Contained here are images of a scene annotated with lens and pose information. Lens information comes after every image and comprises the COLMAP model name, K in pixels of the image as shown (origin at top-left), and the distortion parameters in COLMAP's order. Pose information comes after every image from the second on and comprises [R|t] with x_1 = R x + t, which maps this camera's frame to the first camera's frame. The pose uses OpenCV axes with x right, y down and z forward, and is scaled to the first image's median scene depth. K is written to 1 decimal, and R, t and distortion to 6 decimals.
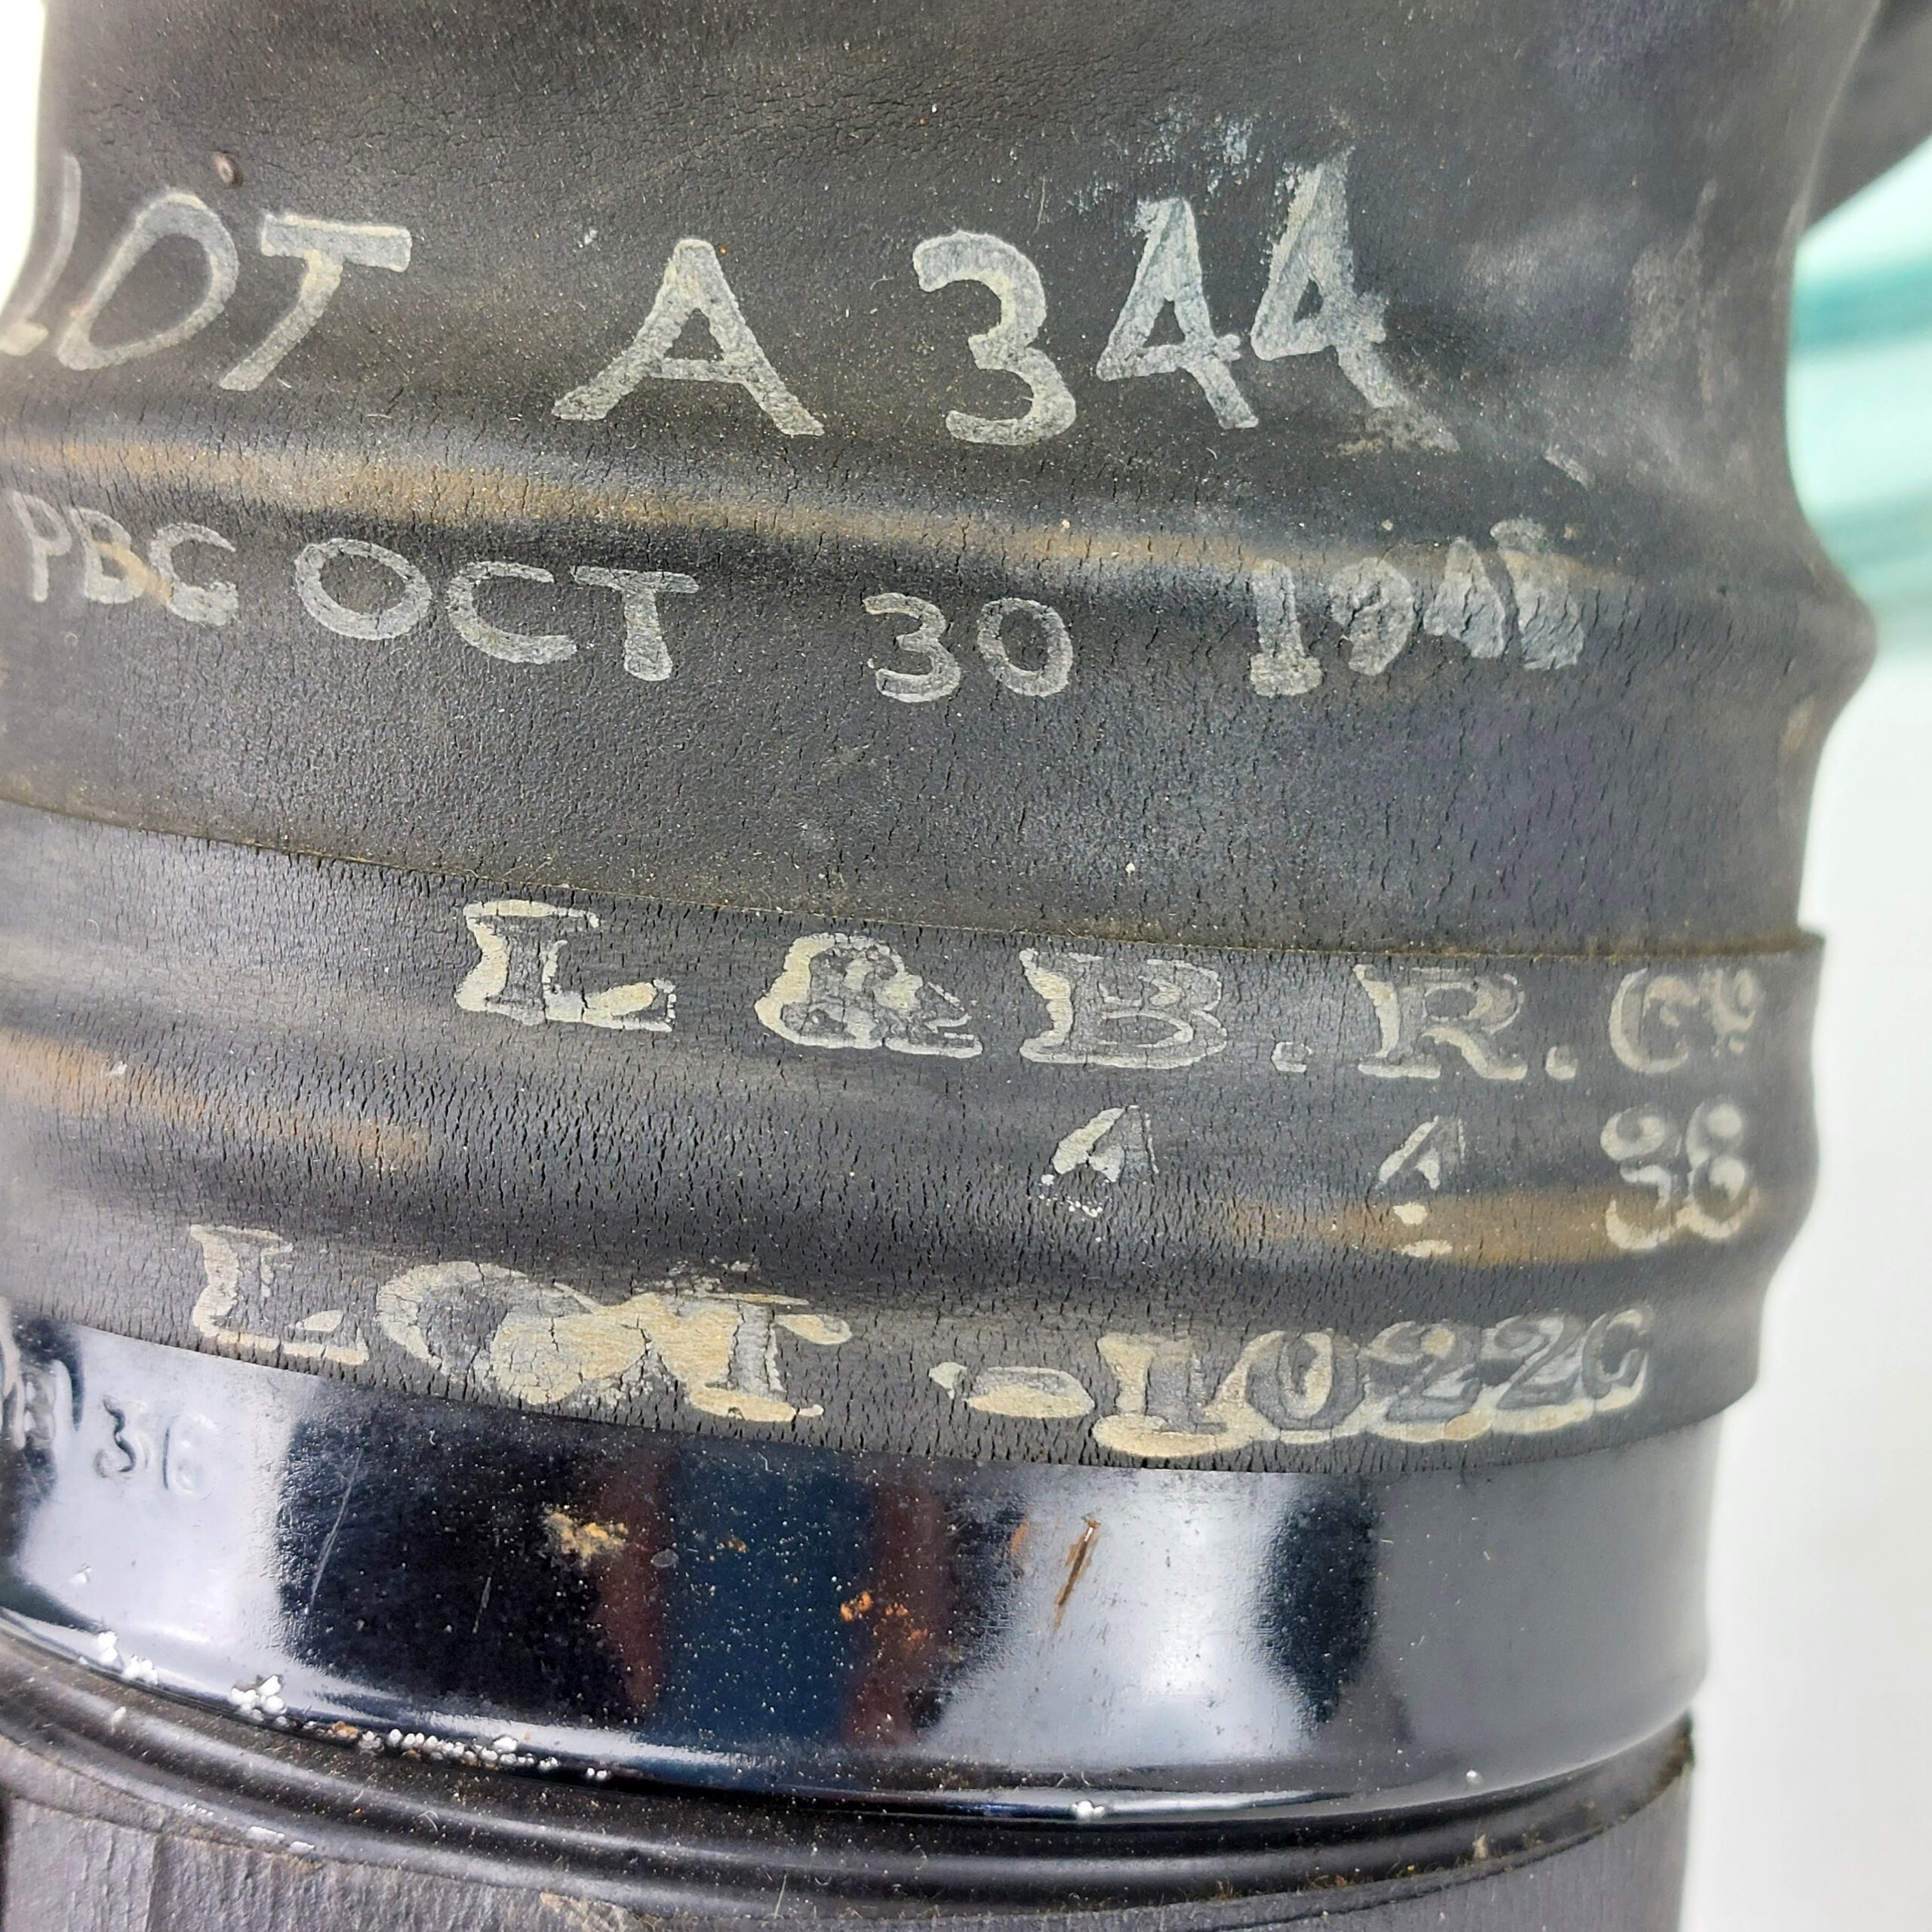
lens RADIAL K [[3879.8, 0, 998.8], [0, 3879.8, 1006.0], [0, 0, 1]] dist [0.499011, -3.271973]
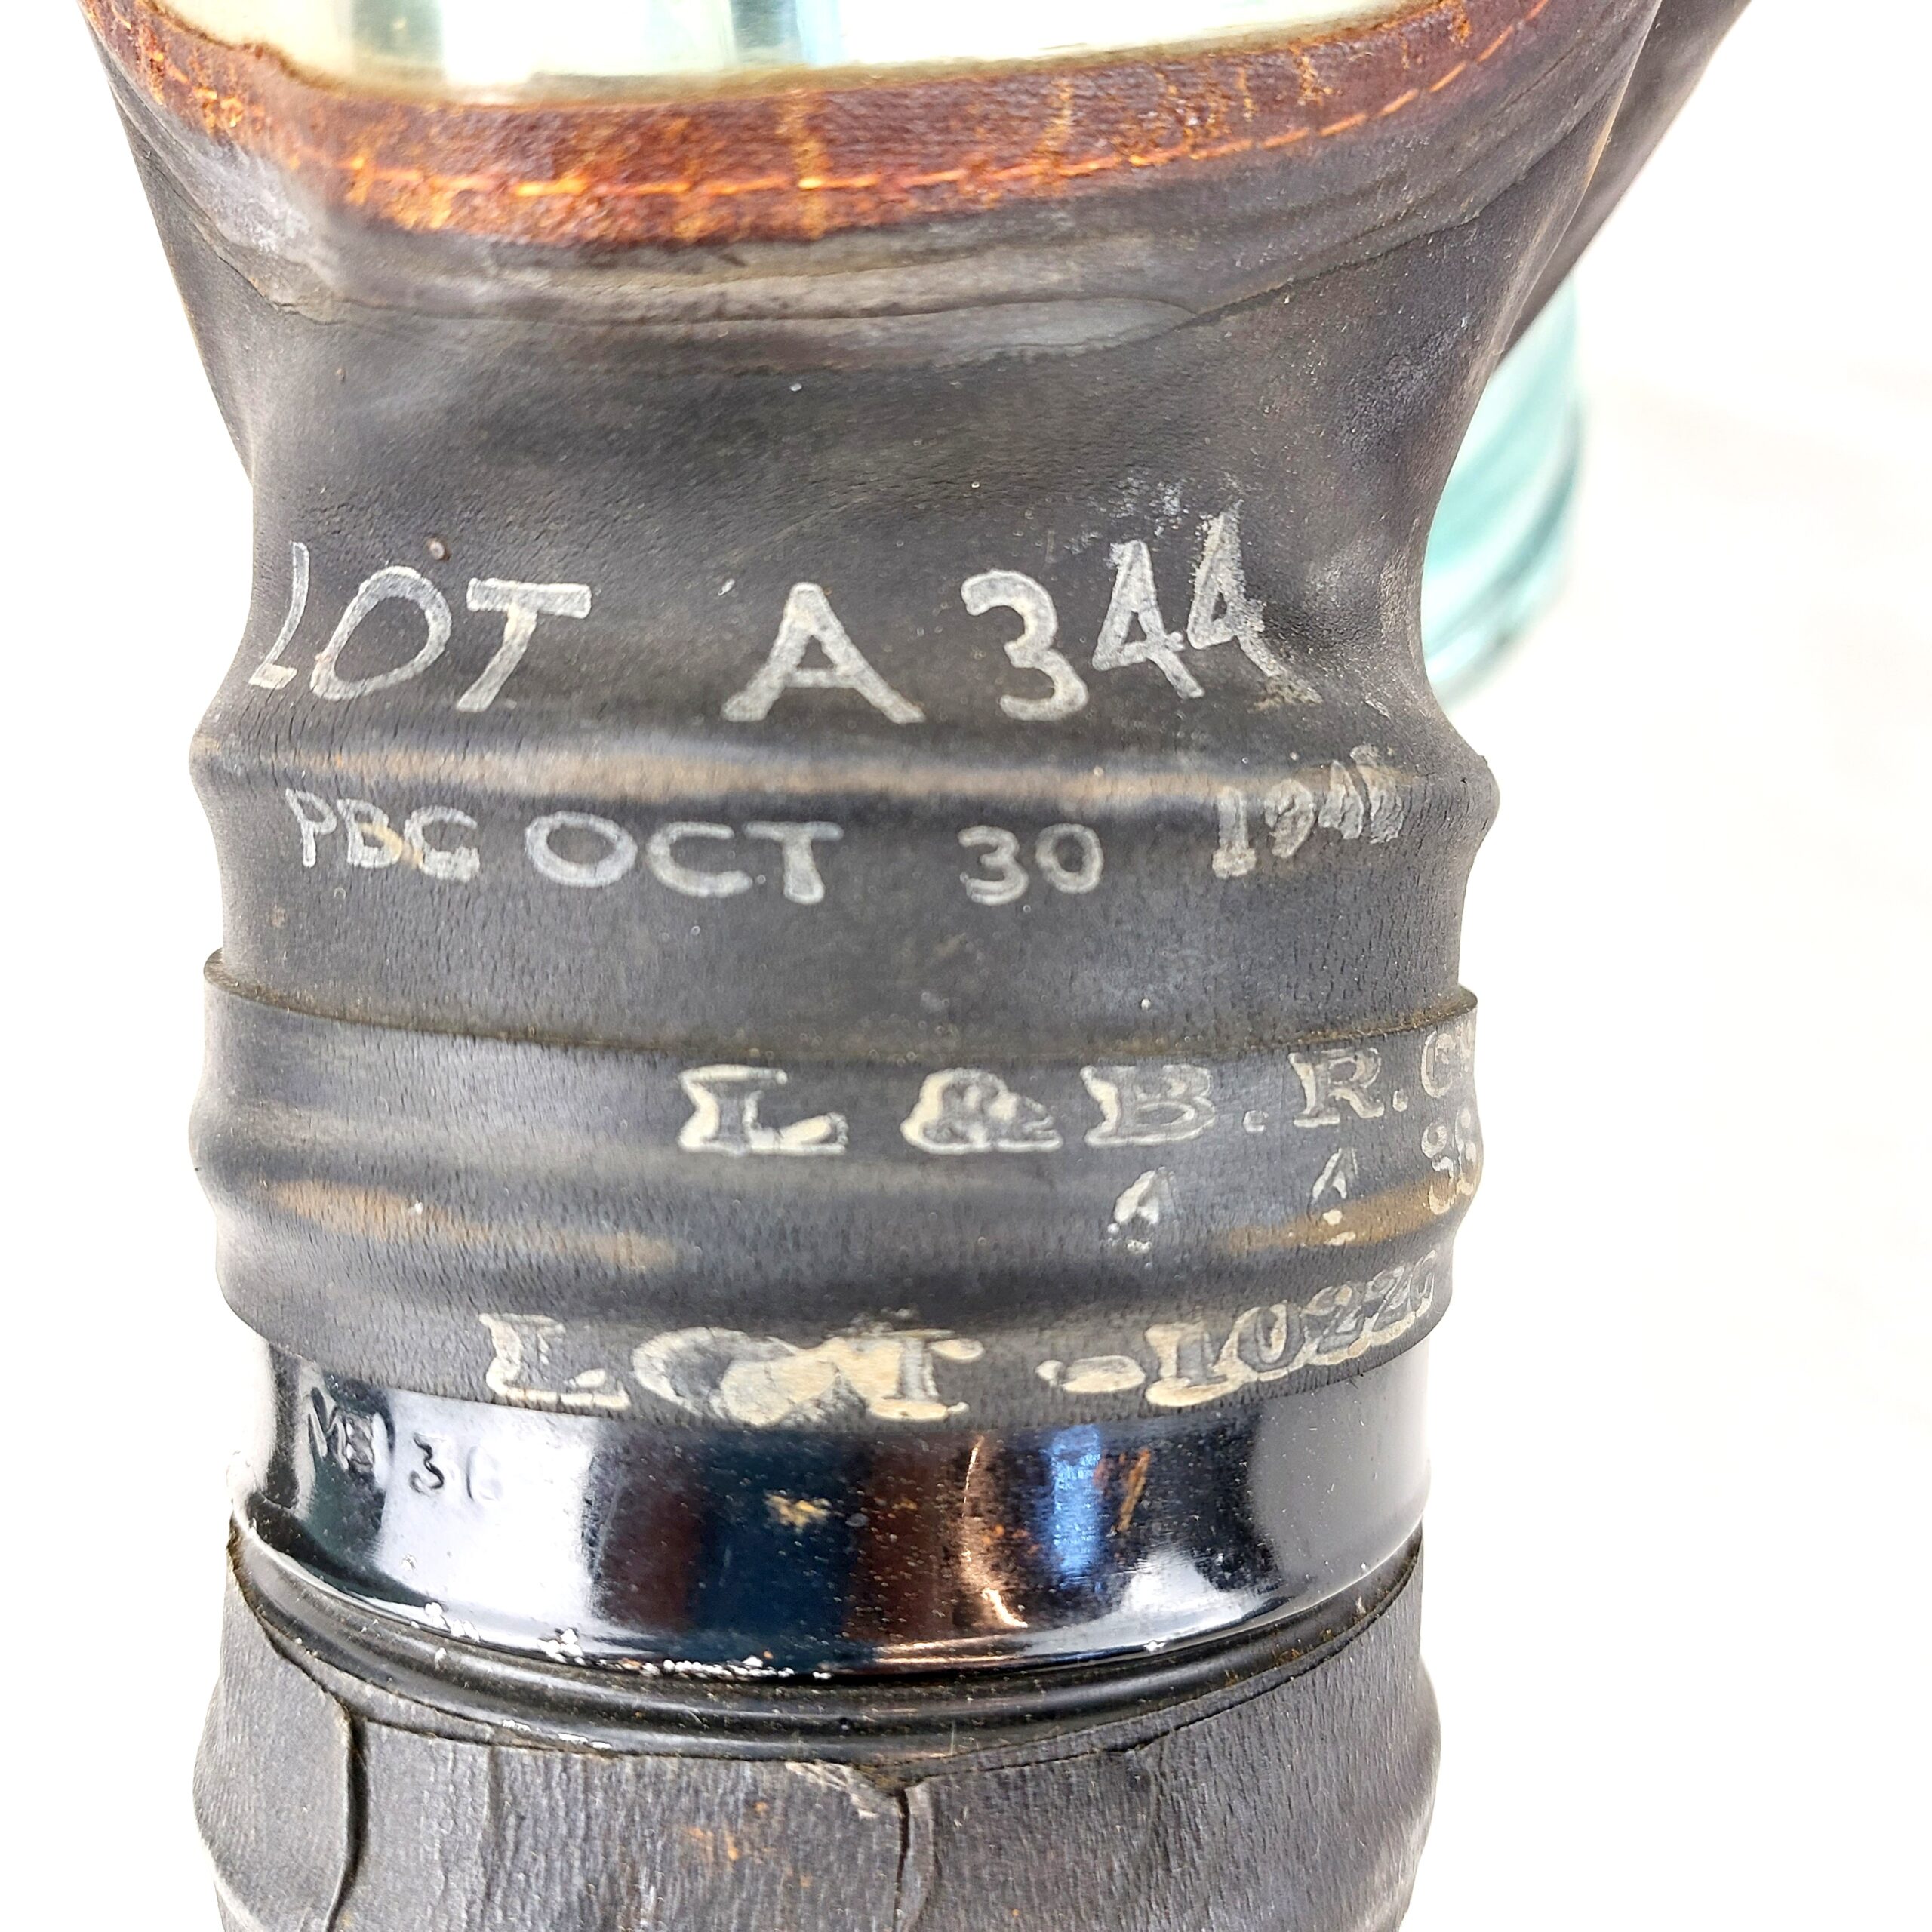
lens RADIAL K [[1965.7, 0, 992.9], [0, 1965.7, 969.4], [0, 0, 1]] dist [0.218103, -0.797852]
pose [[0.978673, -0.083302, 0.187778, -0.154995], [0.080475, 0.996499, 0.022640, -0.068301], [-0.189007, -0.007046, 0.981950, 0.291205]]
